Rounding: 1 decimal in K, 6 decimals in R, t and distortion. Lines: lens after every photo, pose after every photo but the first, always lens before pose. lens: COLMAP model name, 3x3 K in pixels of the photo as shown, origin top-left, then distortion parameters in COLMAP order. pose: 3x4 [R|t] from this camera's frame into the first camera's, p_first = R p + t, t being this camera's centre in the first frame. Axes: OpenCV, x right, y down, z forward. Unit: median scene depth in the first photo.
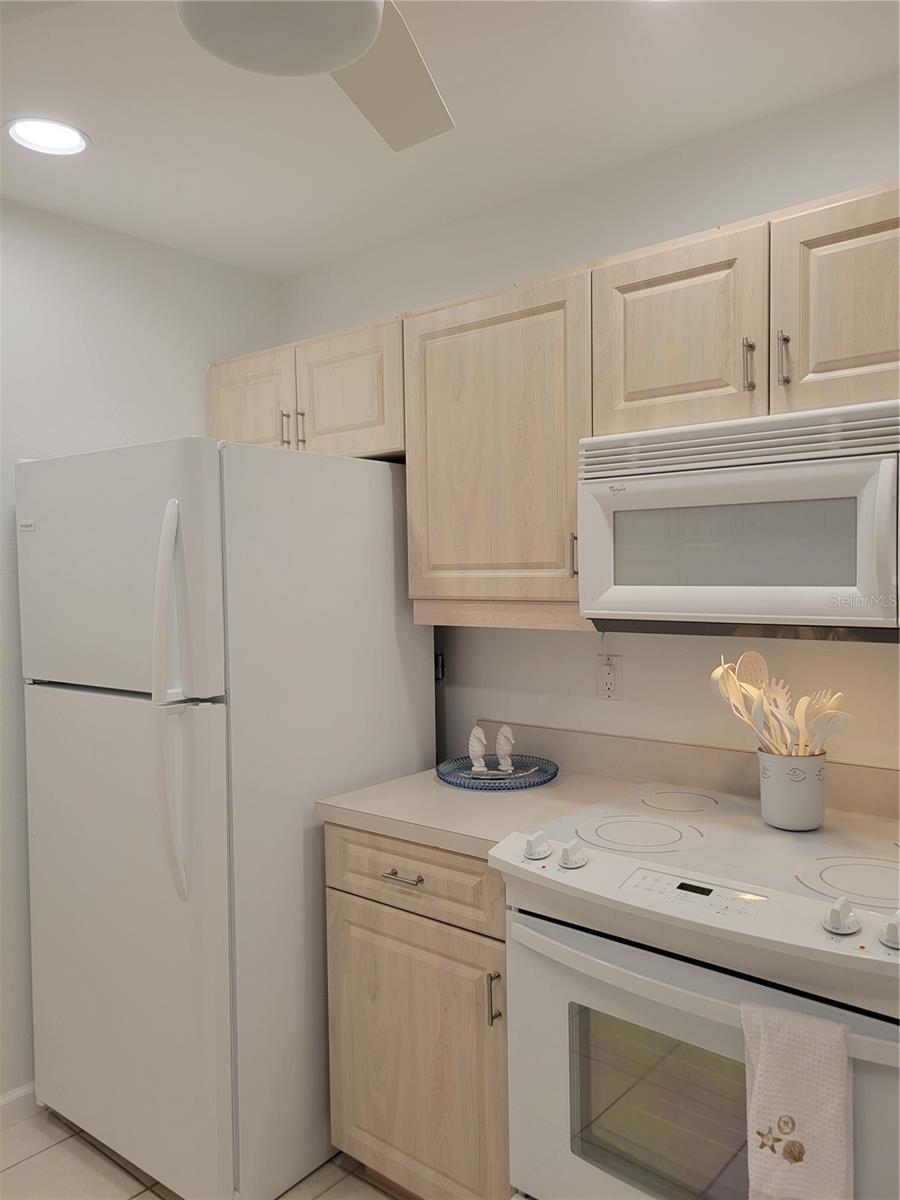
lens RADIAL K [[895.4, 0, 450.0], [0, 895.4, 600.0], [0, 0, 1]] dist [0.064497, -0.034245]
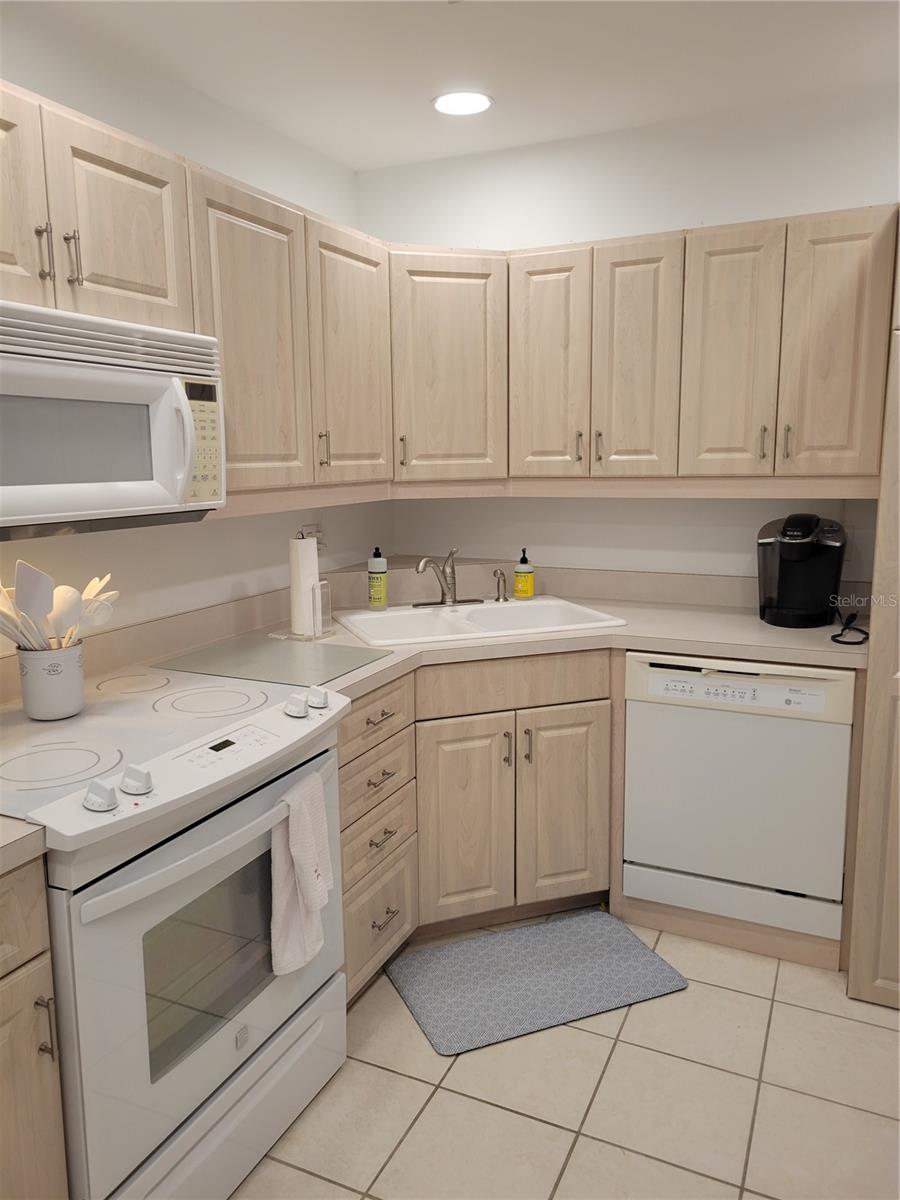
lens RADIAL K [[895.4, 0, 450.0], [0, 895.4, 600.0], [0, 0, 1]] dist [0.064497, -0.034245]
pose [[-0.265257, -0.134571, 0.954740, -0.693327], [0.057850, 0.986207, 0.155079, -0.018370], [-0.962441, 0.096367, -0.253813, 0.790420]]
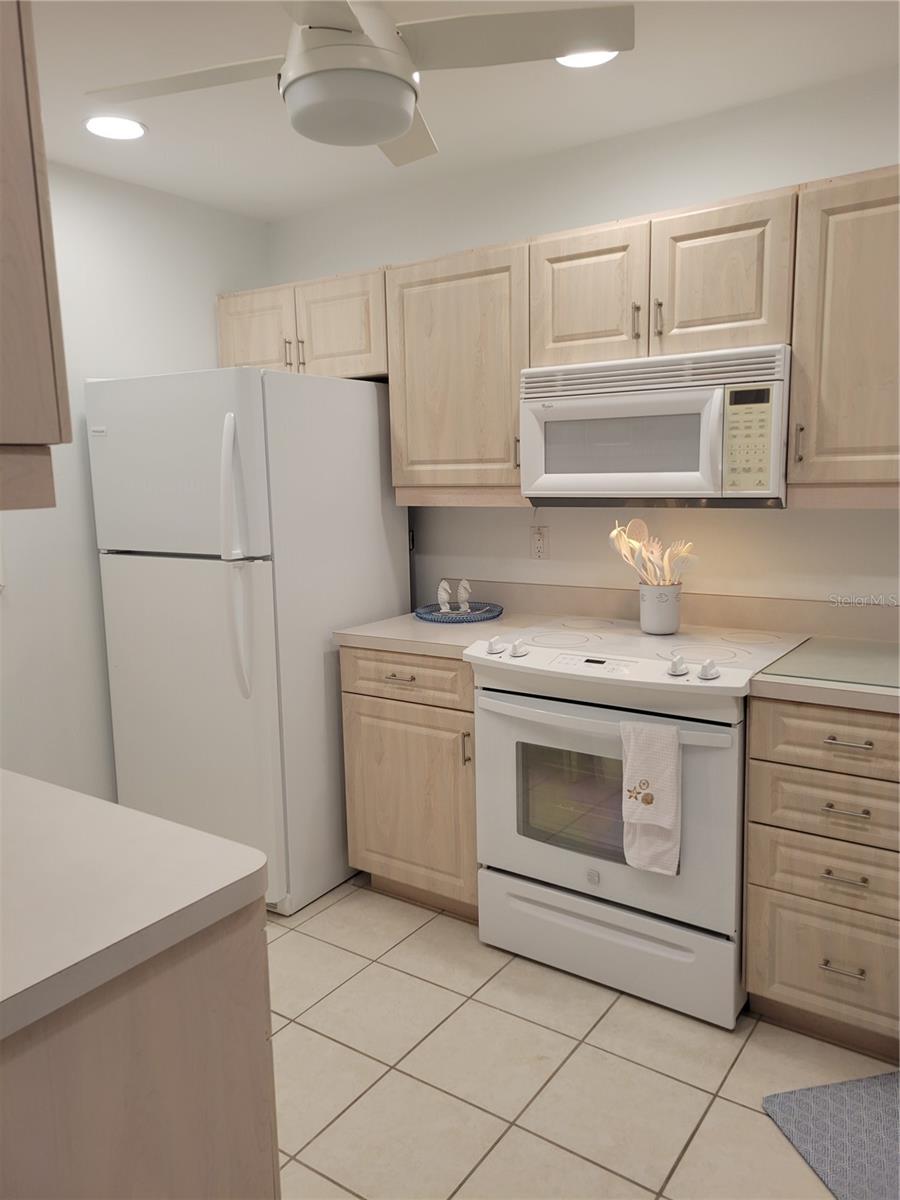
lens RADIAL K [[895.4, 0, 450.0], [0, 895.4, 600.0], [0, 0, 1]] dist [0.064497, -0.034245]
pose [[0.995791, -0.019557, 0.089544, -0.102264], [0.009544, 0.993785, 0.110907, 0.023808], [-0.091157, -0.109586, 0.989789, -0.436446]]
